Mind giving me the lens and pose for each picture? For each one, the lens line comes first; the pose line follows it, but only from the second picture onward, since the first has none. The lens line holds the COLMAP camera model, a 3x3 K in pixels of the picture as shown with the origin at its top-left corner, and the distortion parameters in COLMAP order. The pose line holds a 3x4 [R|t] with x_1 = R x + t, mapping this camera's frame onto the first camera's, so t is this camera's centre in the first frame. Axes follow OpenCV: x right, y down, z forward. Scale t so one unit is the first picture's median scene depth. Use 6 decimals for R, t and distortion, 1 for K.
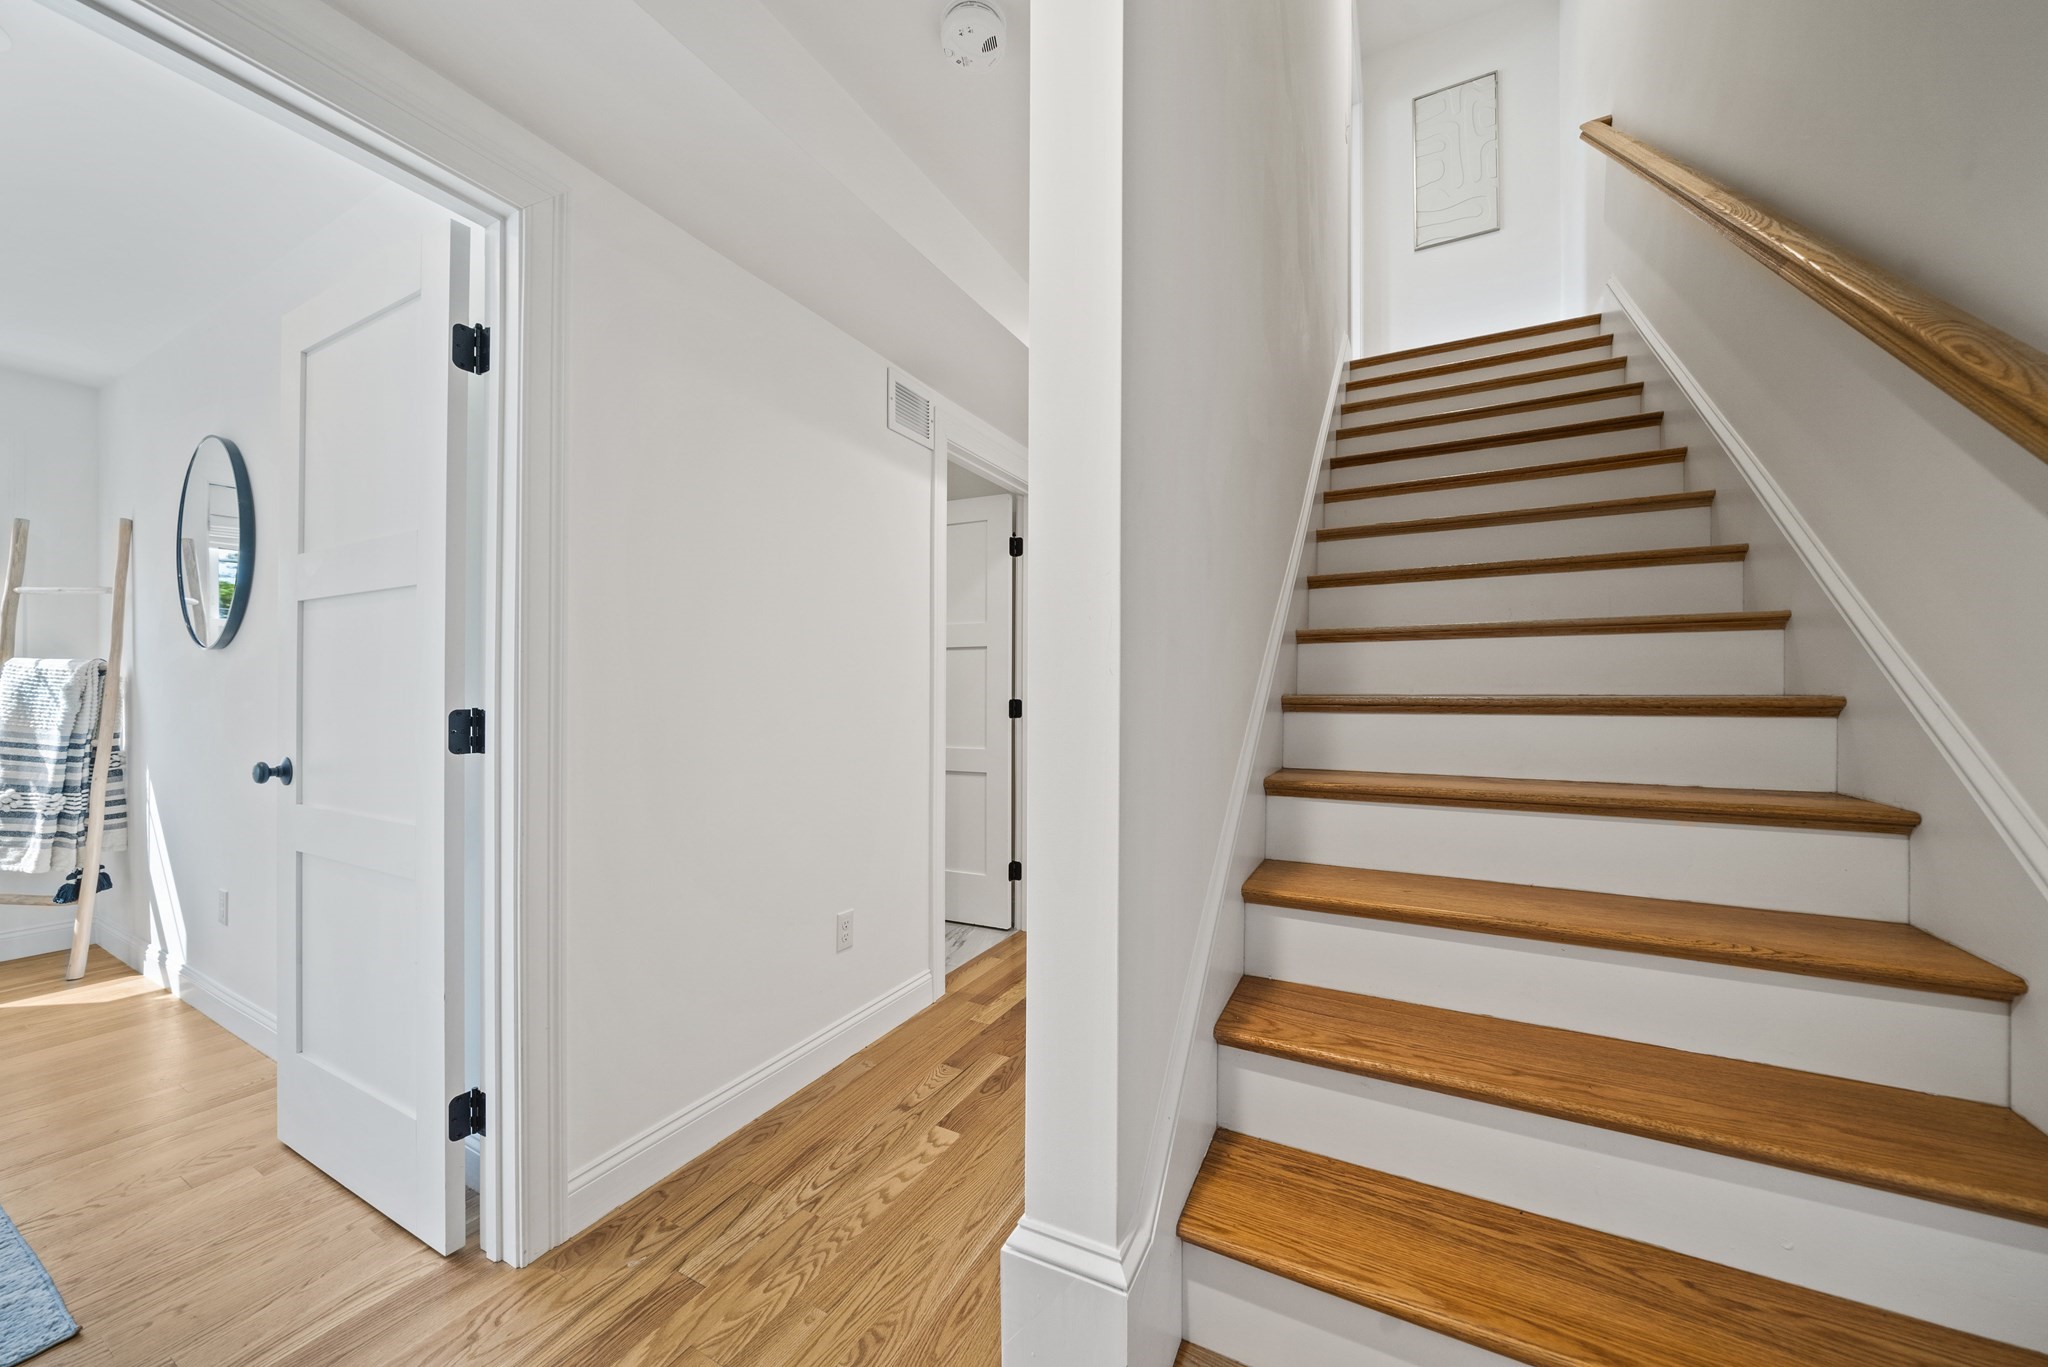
lens RADIAL K [[719.4, 0, 1031.5], [0, 719.4, 701.1], [0, 0, 1]] dist [-0.003672, -0.000322]
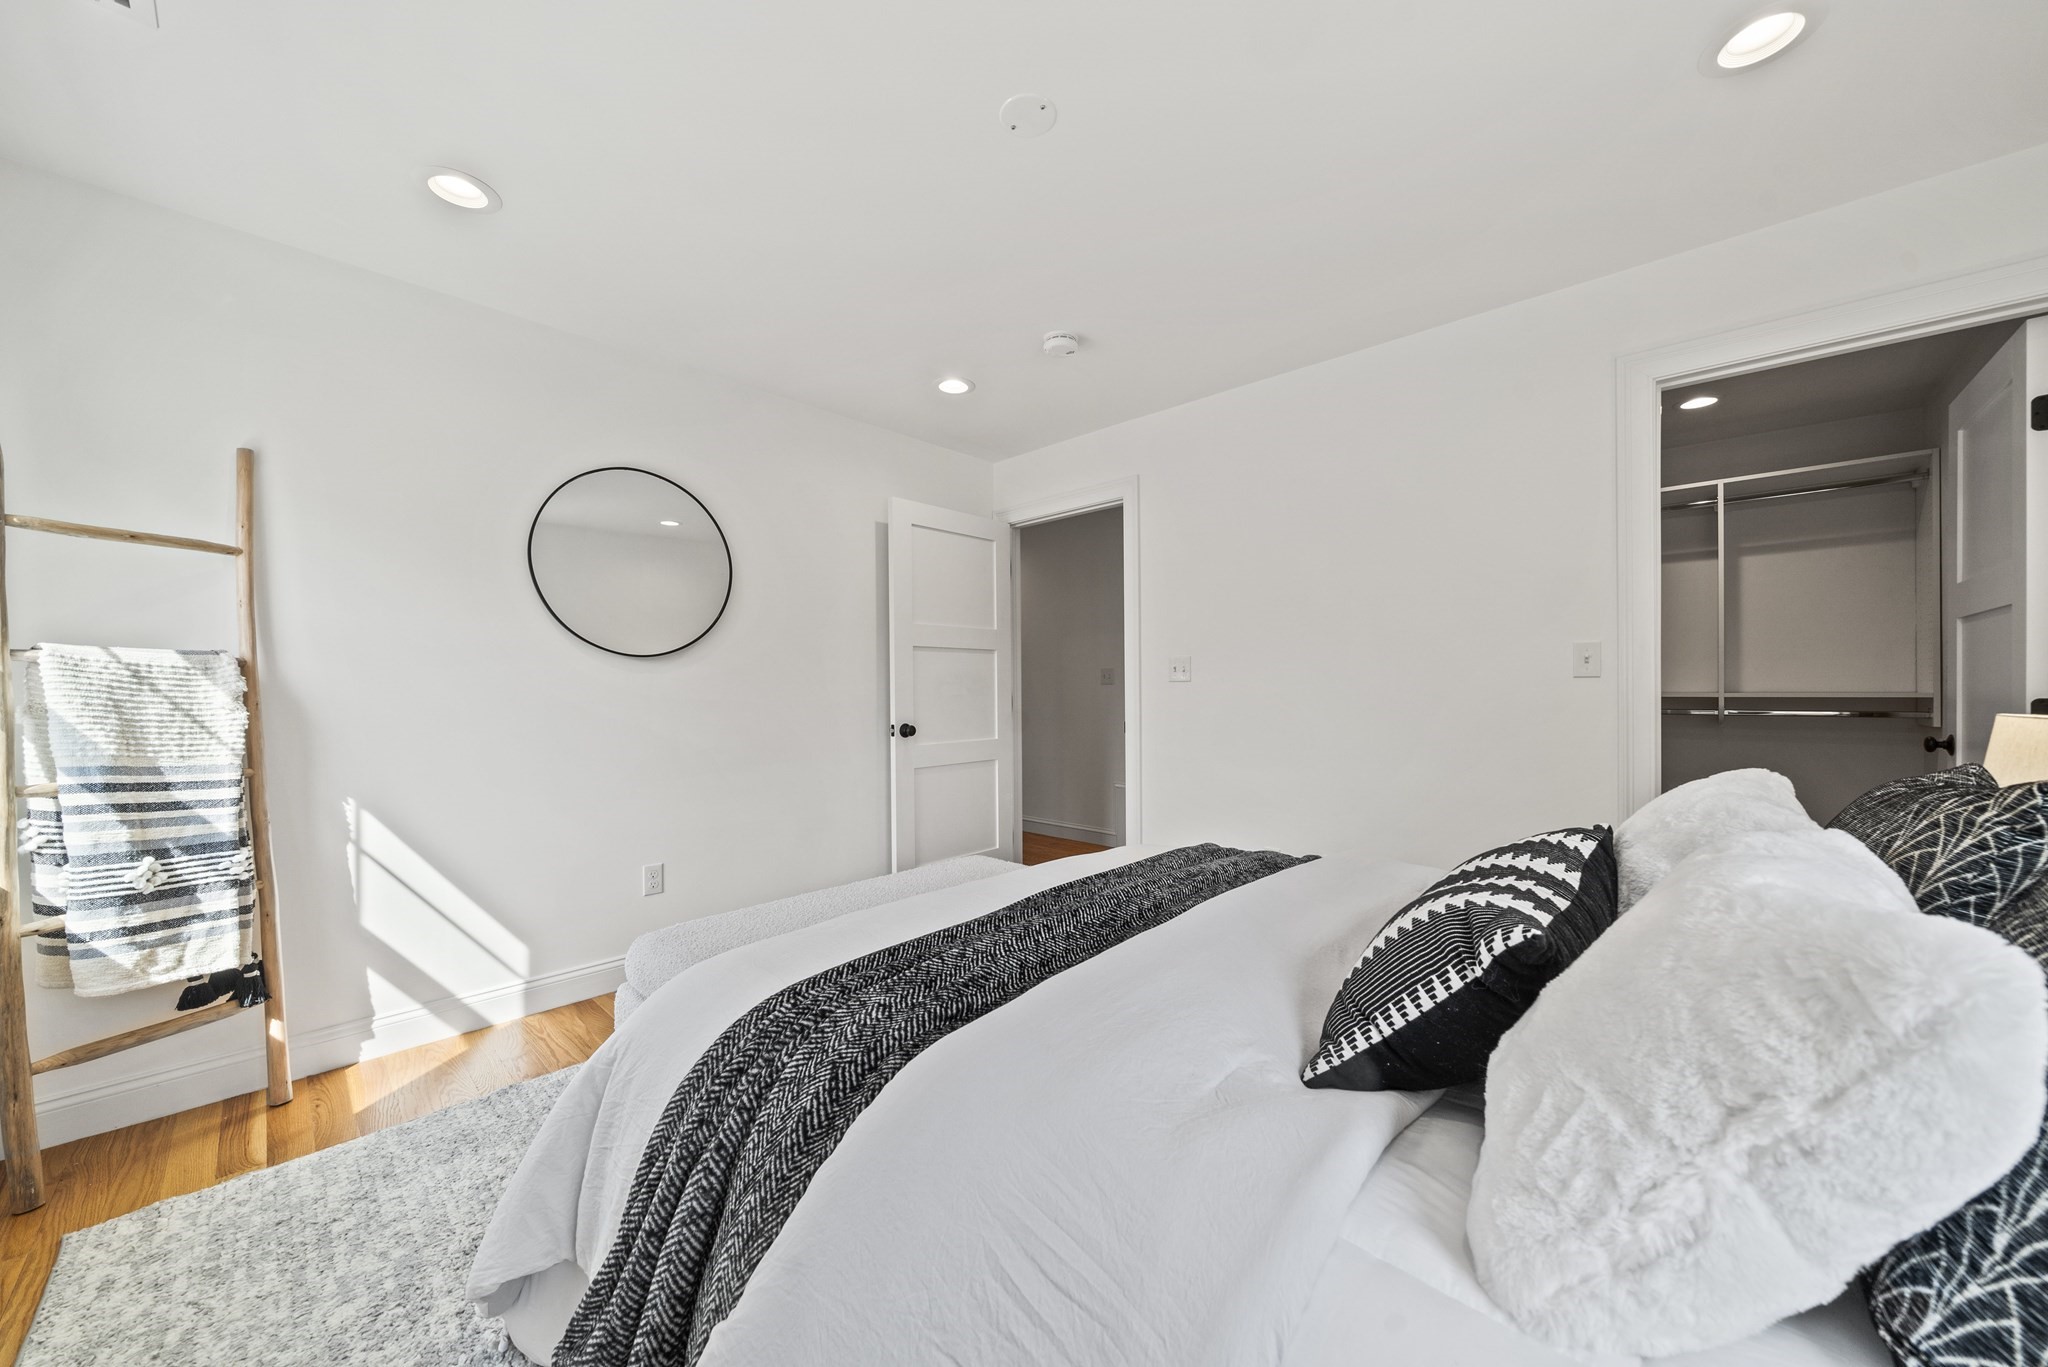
lens RADIAL K [[729.2, 0, 1024.9], [0, 729.2, 677.4], [0, 0, 1]] dist [-0.003540, -0.000319]
pose [[0.268417, 0.001115, 0.963302, -1.806602], [0.010103, 0.999941, -0.003972, -0.023407], [-0.963250, 0.010799, 0.268390, 0.084767]]
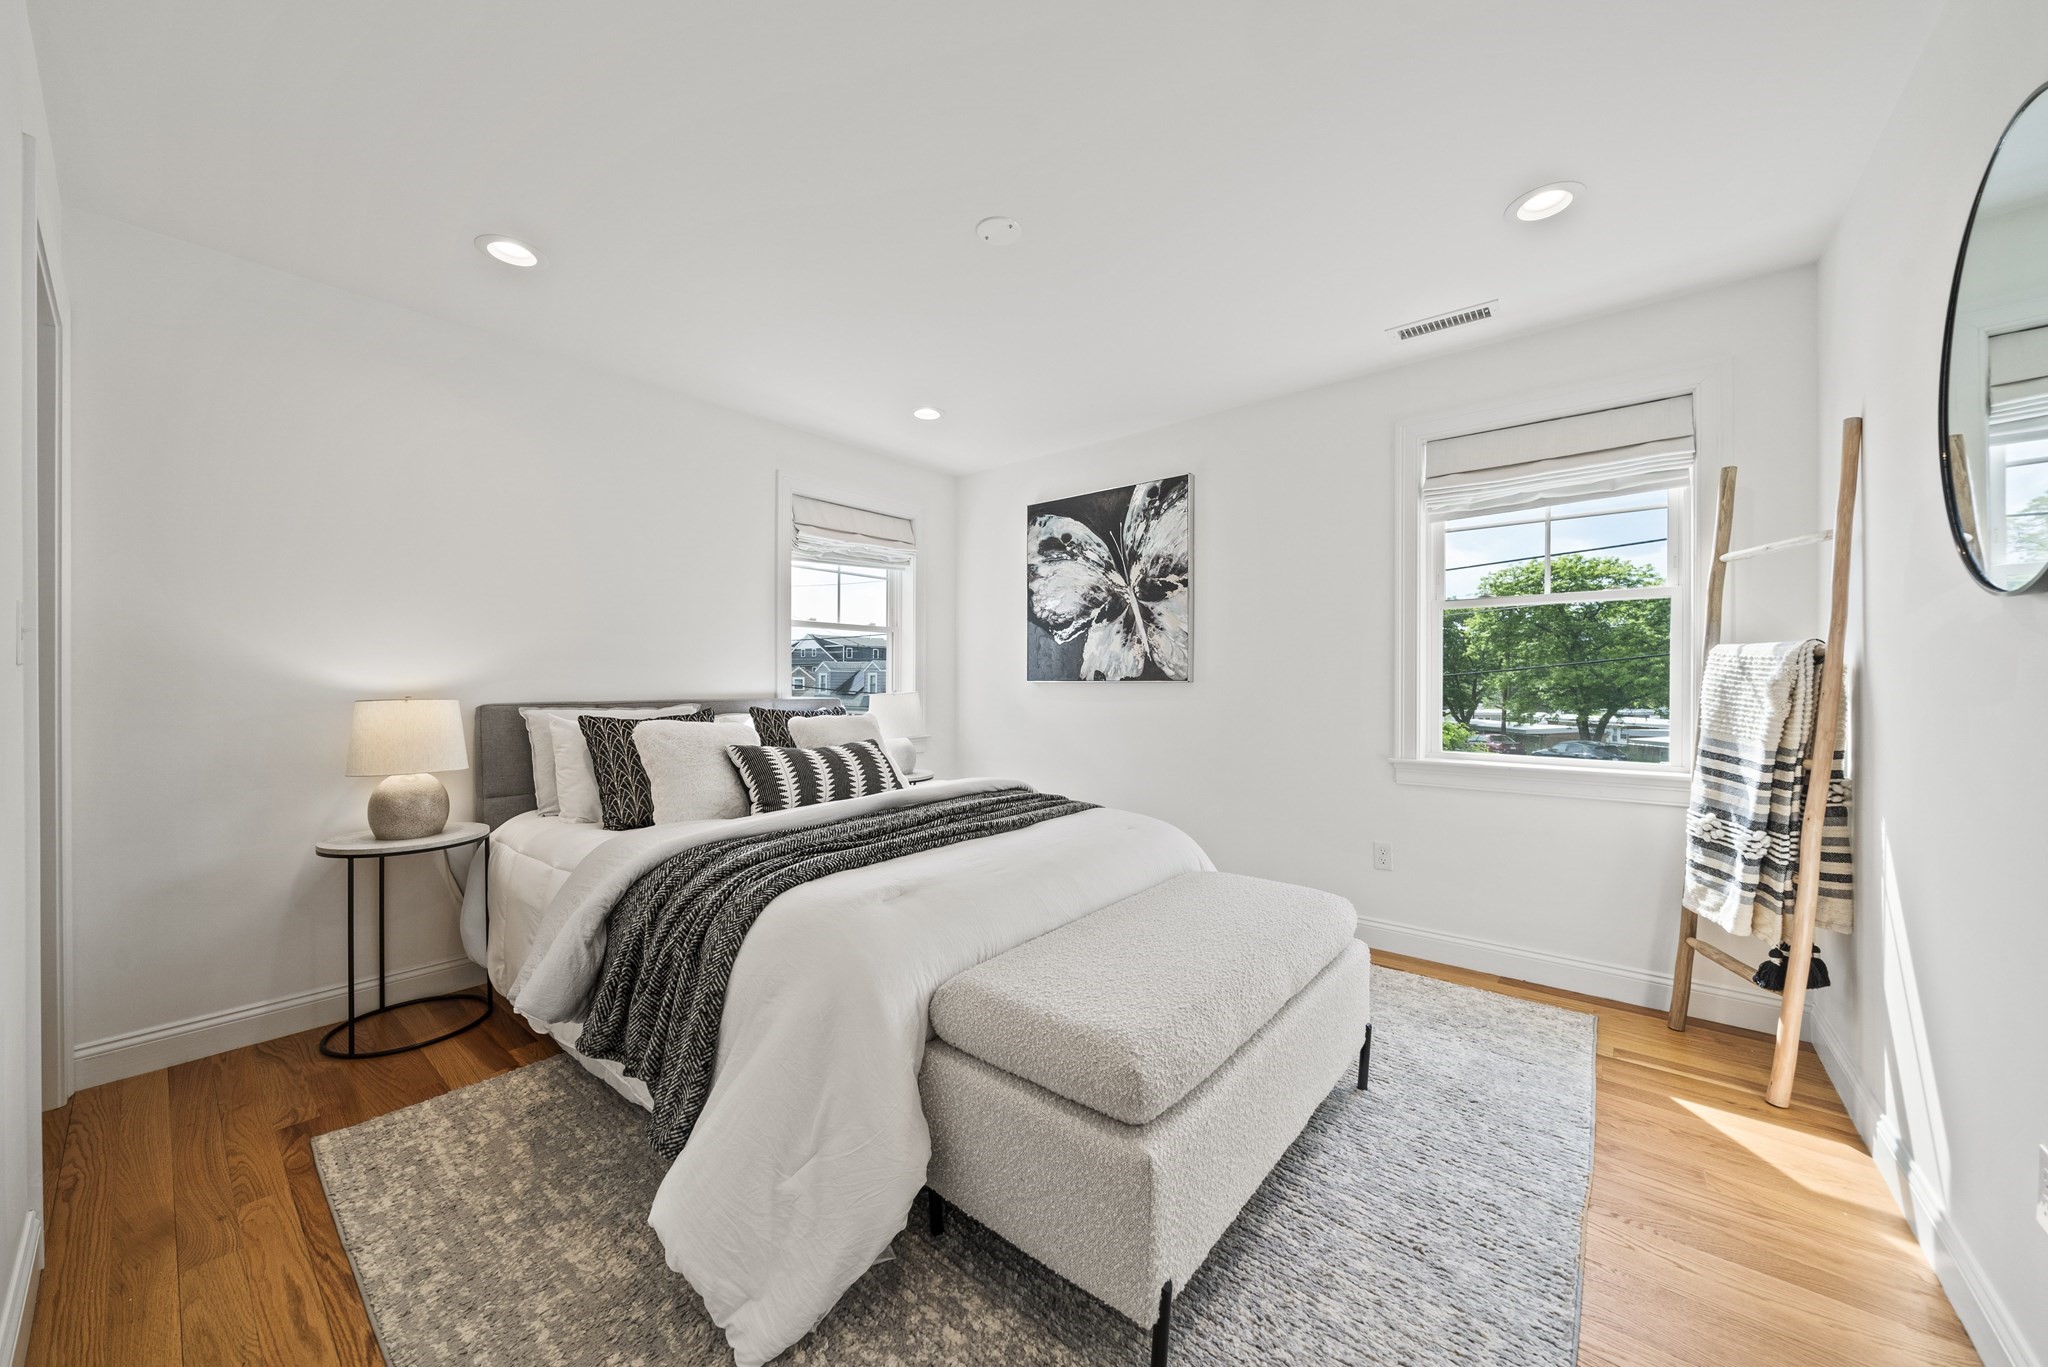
lens RADIAL K [[729.2, 0, 1024.9], [0, 729.2, 677.4], [0, 0, 1]] dist [-0.003540, -0.000319]
pose [[-0.196820, -0.009214, -0.980396, -0.499416], [-0.013759, 0.999883, -0.006635, -0.008673], [0.980343, 0.012183, -0.196924, 0.414156]]
